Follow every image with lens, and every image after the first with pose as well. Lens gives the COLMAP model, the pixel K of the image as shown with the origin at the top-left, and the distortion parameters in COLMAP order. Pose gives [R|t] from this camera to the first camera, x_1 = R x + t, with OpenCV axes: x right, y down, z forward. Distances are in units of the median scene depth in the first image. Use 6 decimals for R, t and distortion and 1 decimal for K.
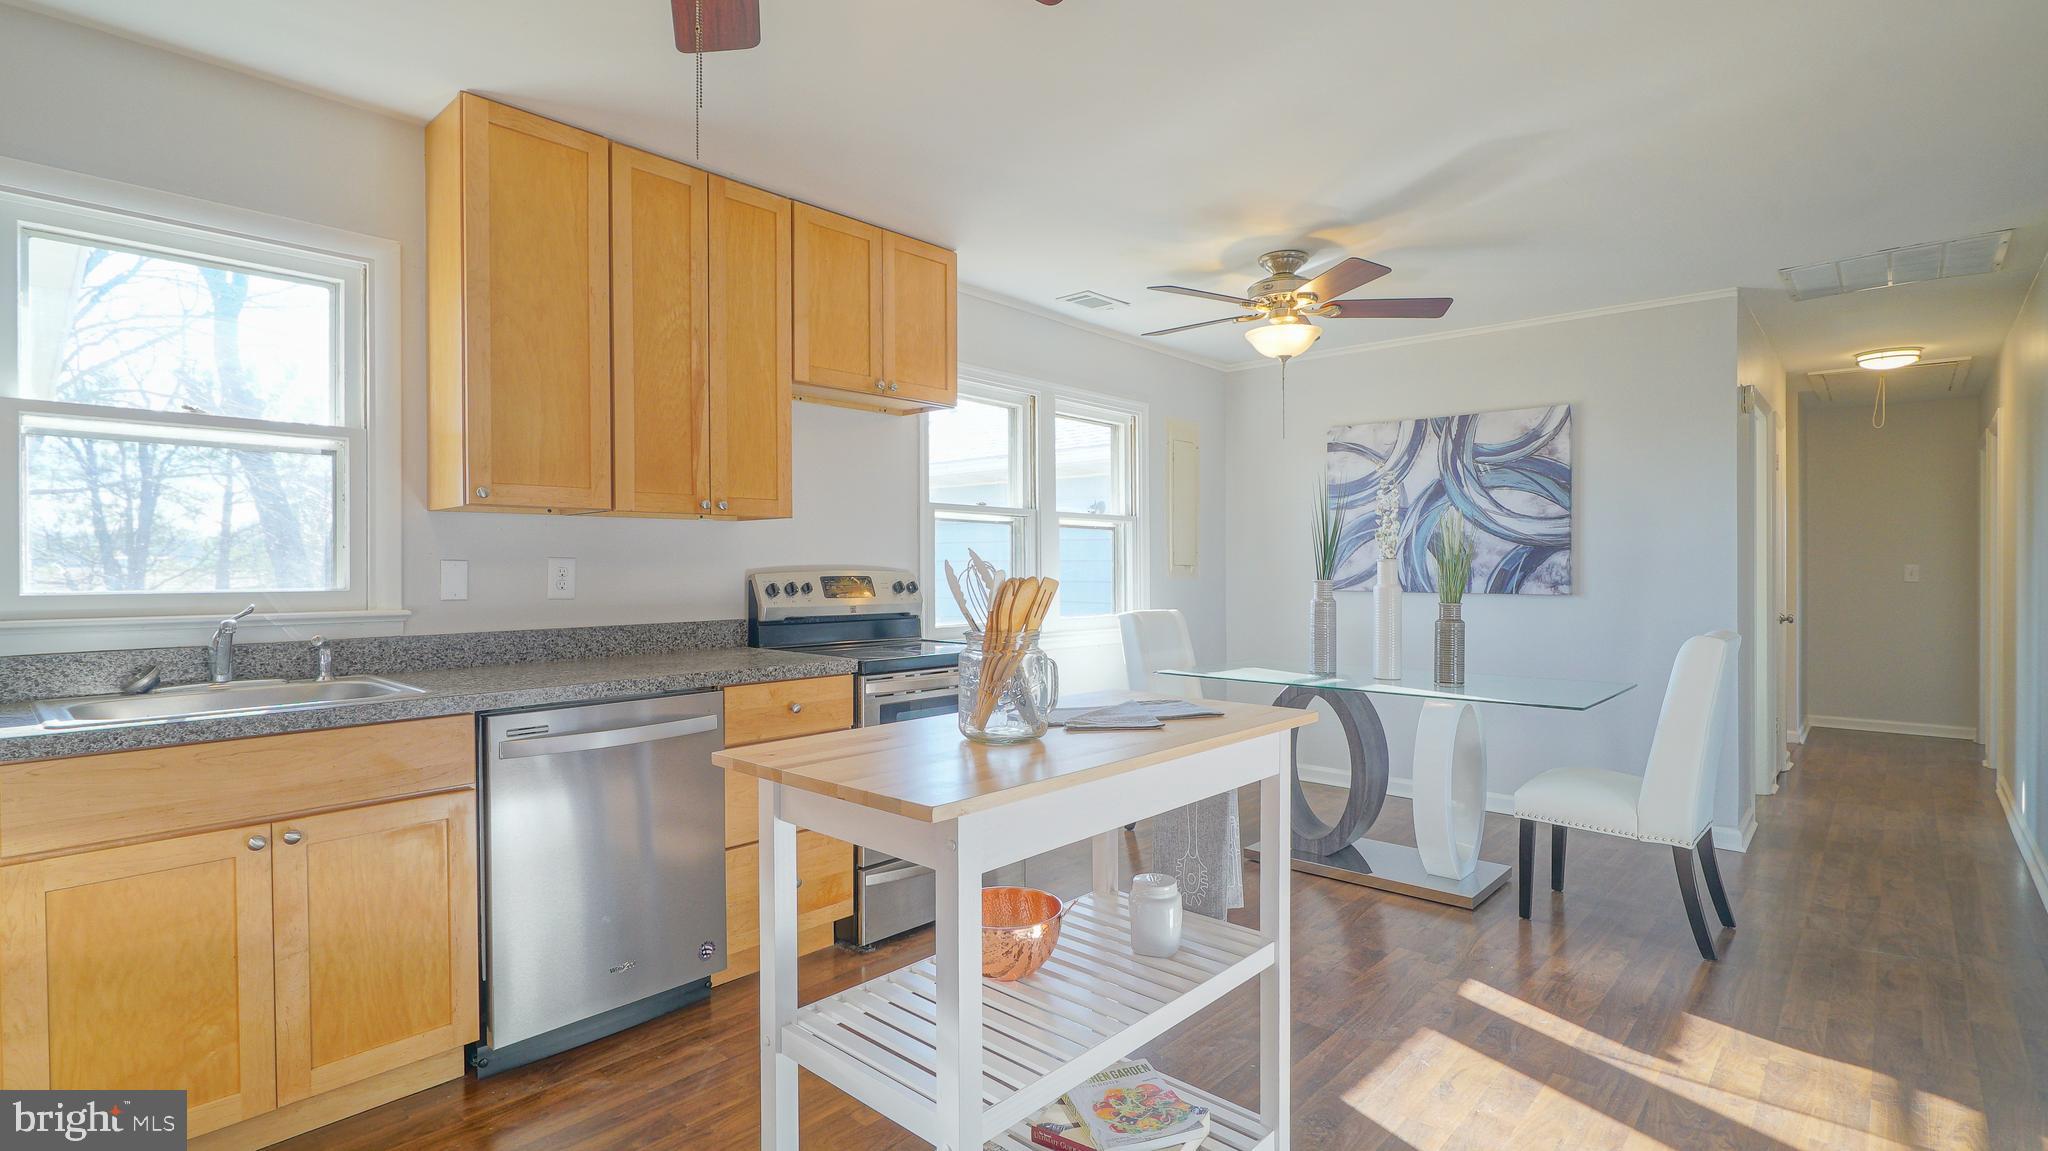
lens RADIAL K [[952.8, 0, 1019.7], [0, 952.8, 571.6], [0, 0, 1]] dist [-0.000630, 0.000286]
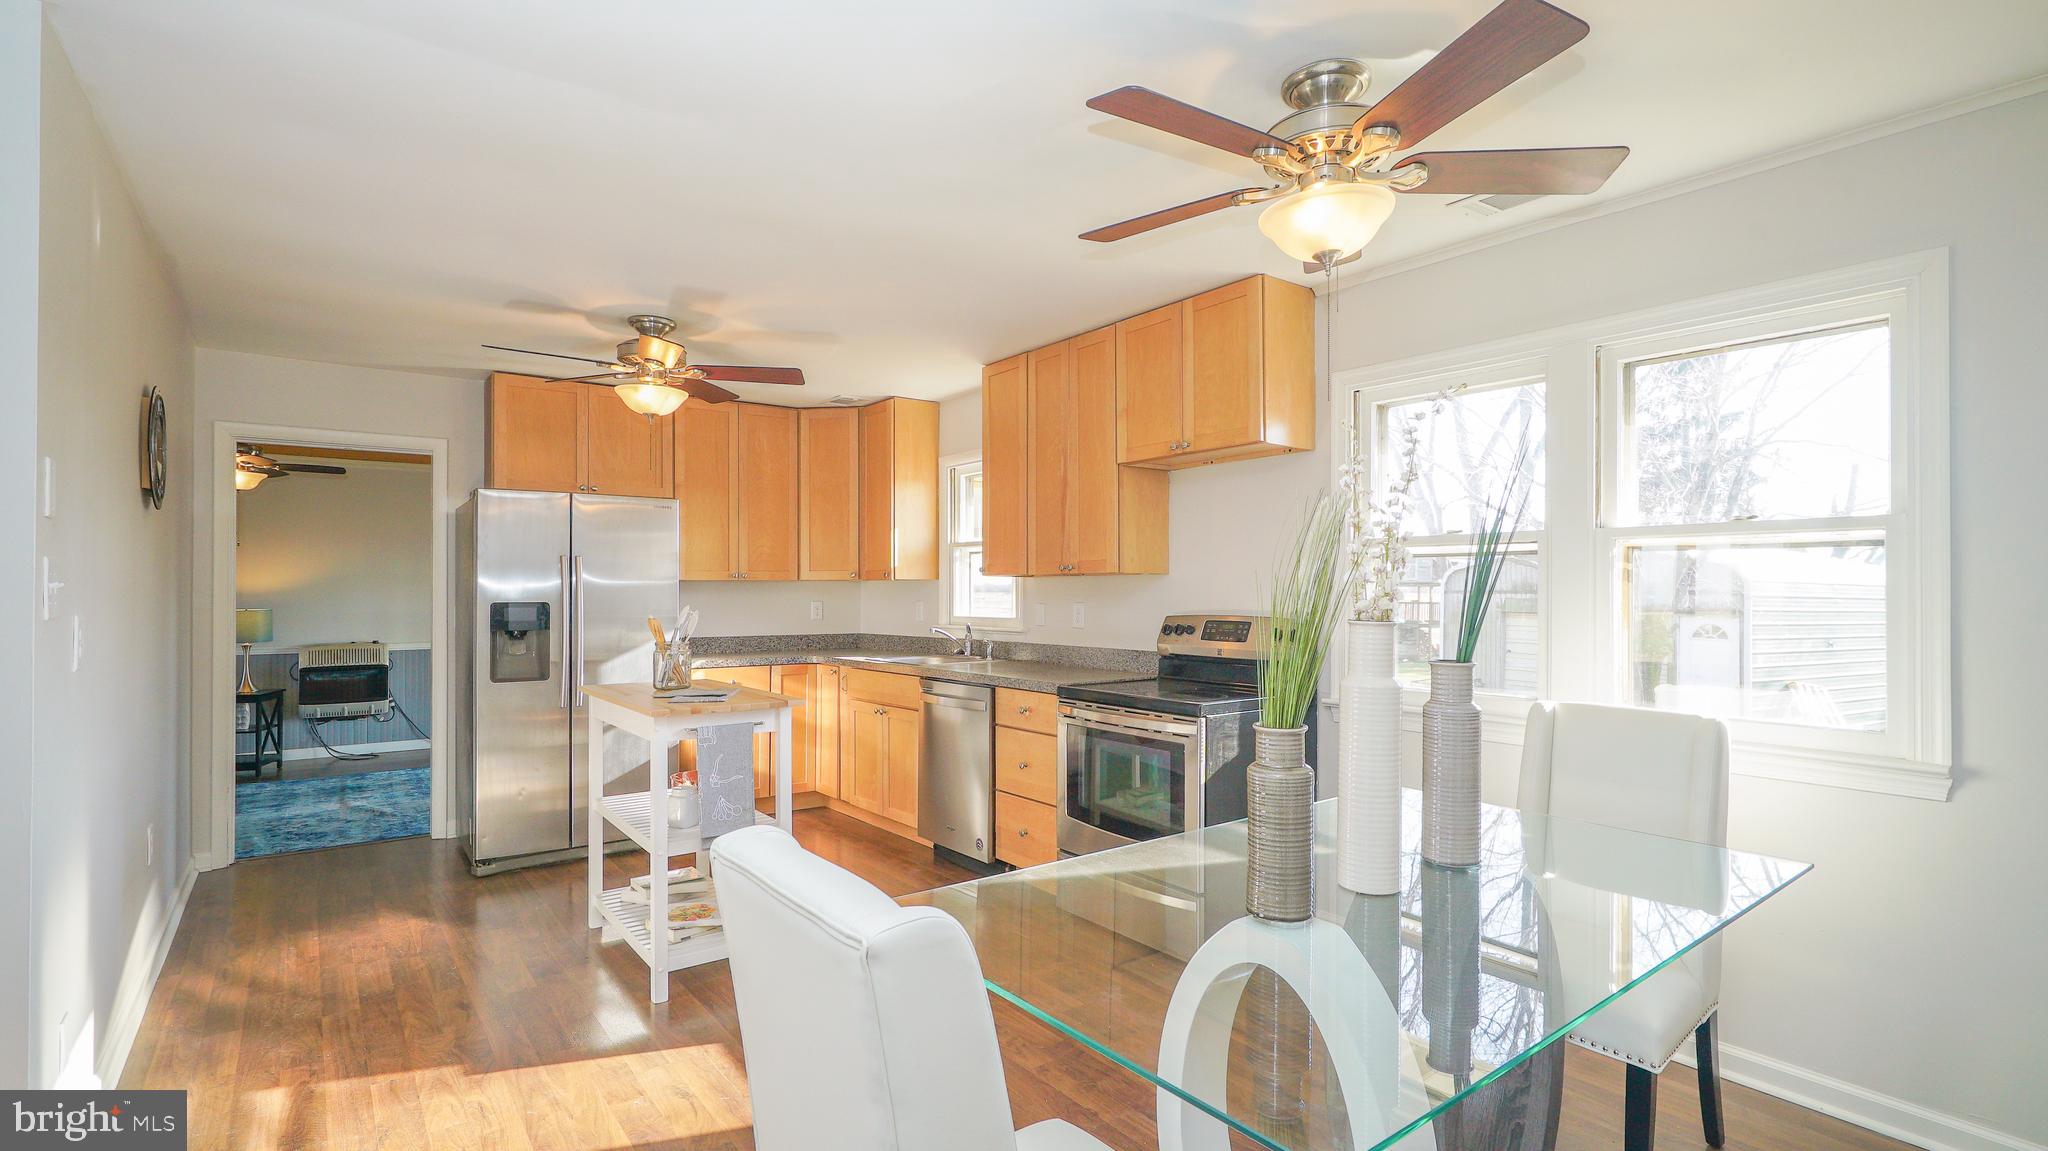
lens RADIAL K [[936.0, 0, 1013.0], [0, 936.0, 574.4], [0, 0, 1]] dist [0.001142, 0.000598]
pose [[-0.172448, -0.018152, -0.984851, 0.980058], [-0.006164, 0.999831, -0.017348, -0.030232], [0.984999, 0.003079, -0.172531, 1.046888]]
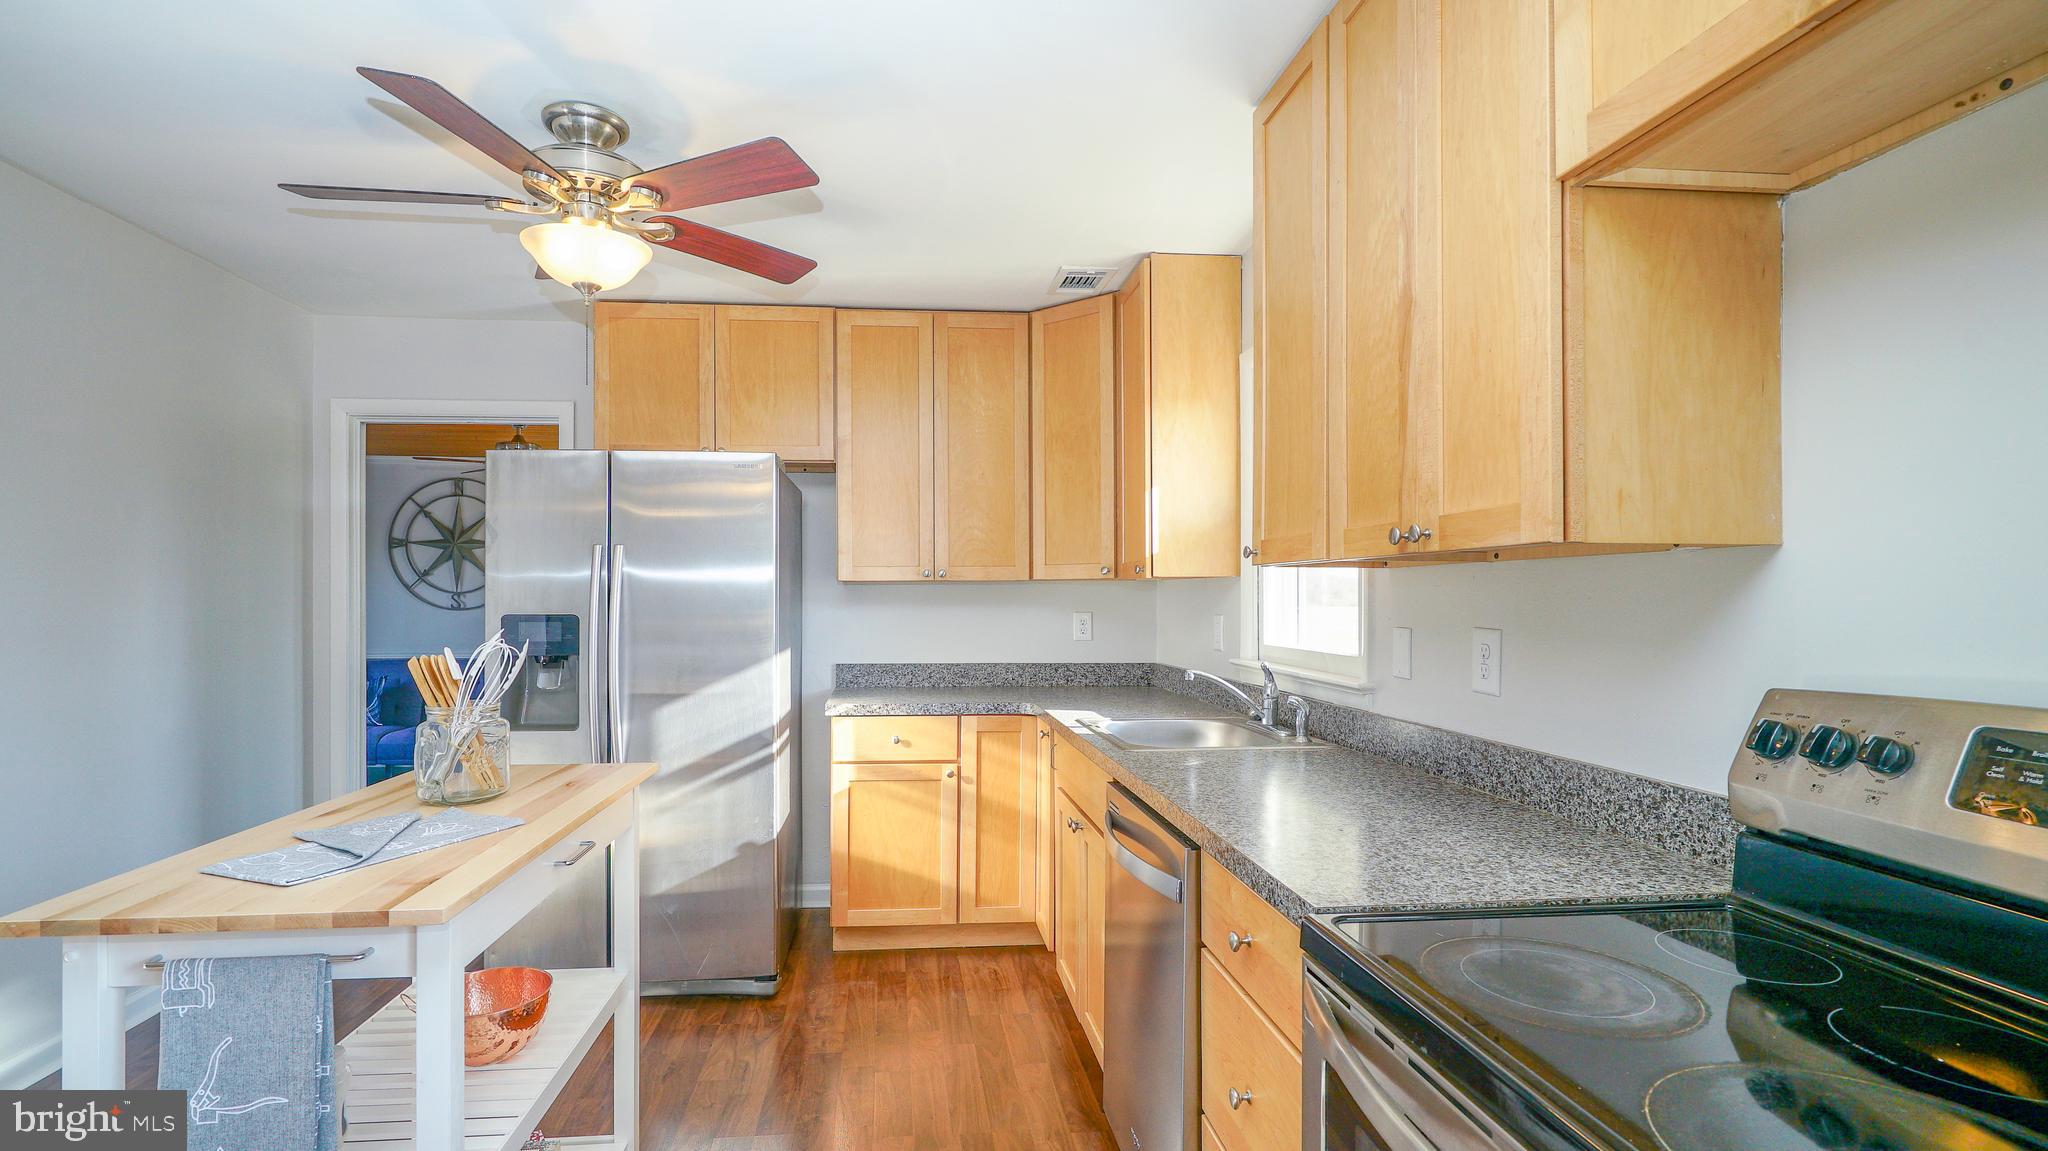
lens RADIAL K [[929.4, 0, 984.9], [0, 929.4, 592.5], [0, 0, 1]] dist [0.002973, 0.000423]
pose [[-0.658384, -0.001058, -0.752682, 0.189343], [-0.004198, 0.999989, 0.002266, -0.034947], [0.752671, 0.004651, -0.658381, 1.041990]]
